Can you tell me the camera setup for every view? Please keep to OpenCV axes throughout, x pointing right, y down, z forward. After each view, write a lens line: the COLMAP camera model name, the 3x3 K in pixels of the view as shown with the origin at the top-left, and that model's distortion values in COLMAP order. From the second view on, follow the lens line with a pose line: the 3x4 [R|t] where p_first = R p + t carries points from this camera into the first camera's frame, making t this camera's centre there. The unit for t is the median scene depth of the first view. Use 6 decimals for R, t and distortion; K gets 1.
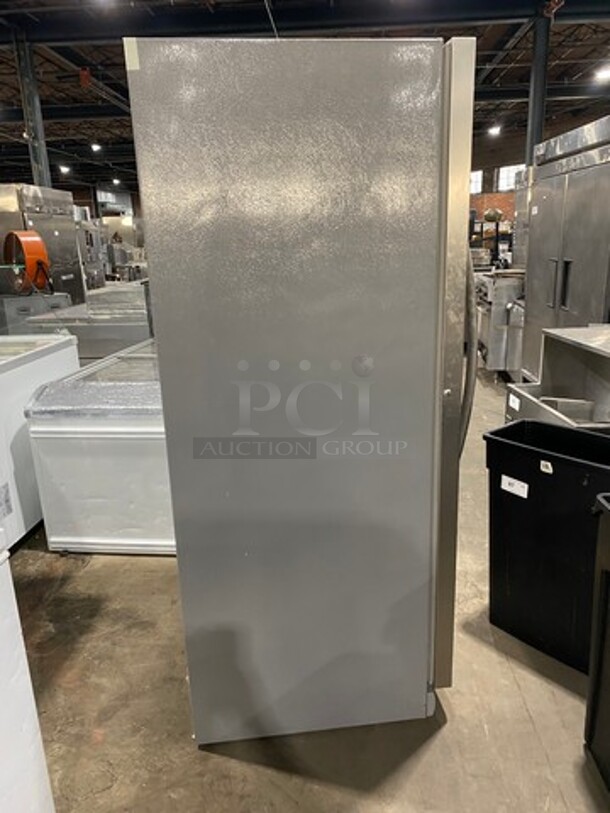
lens RADIAL K [[610.9, 0, 310.4], [0, 610.9, 407.0], [0, 0, 1]] dist [-0.002766, -0.003592]
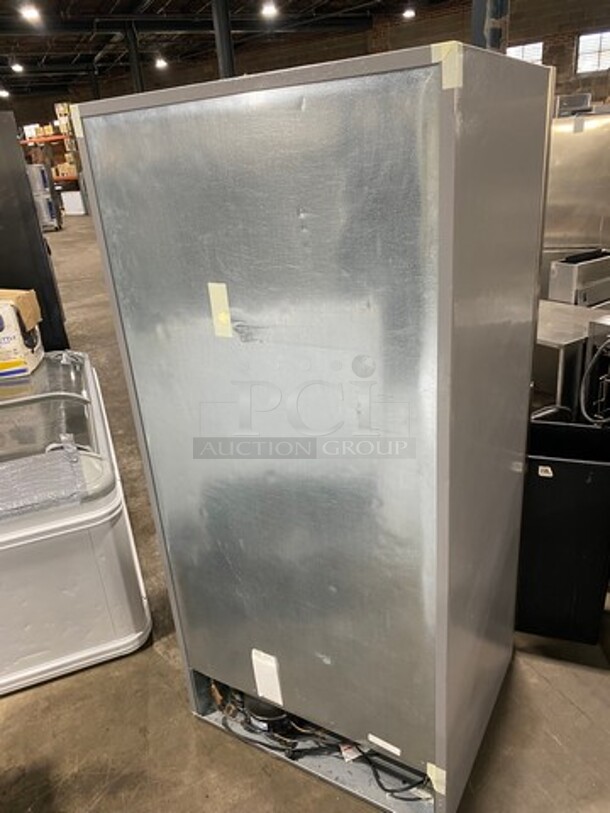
lens RADIAL K [[610.9, 0, 305.0], [0, 610.9, 410.5], [0, 0, 1]] dist [-0.002766, -0.003592]
pose [[0.880519, -0.212470, 0.423725, -0.288745], [0.170795, 0.976081, 0.134520, -0.159592], [-0.442172, -0.046077, 0.895746, 0.216118]]
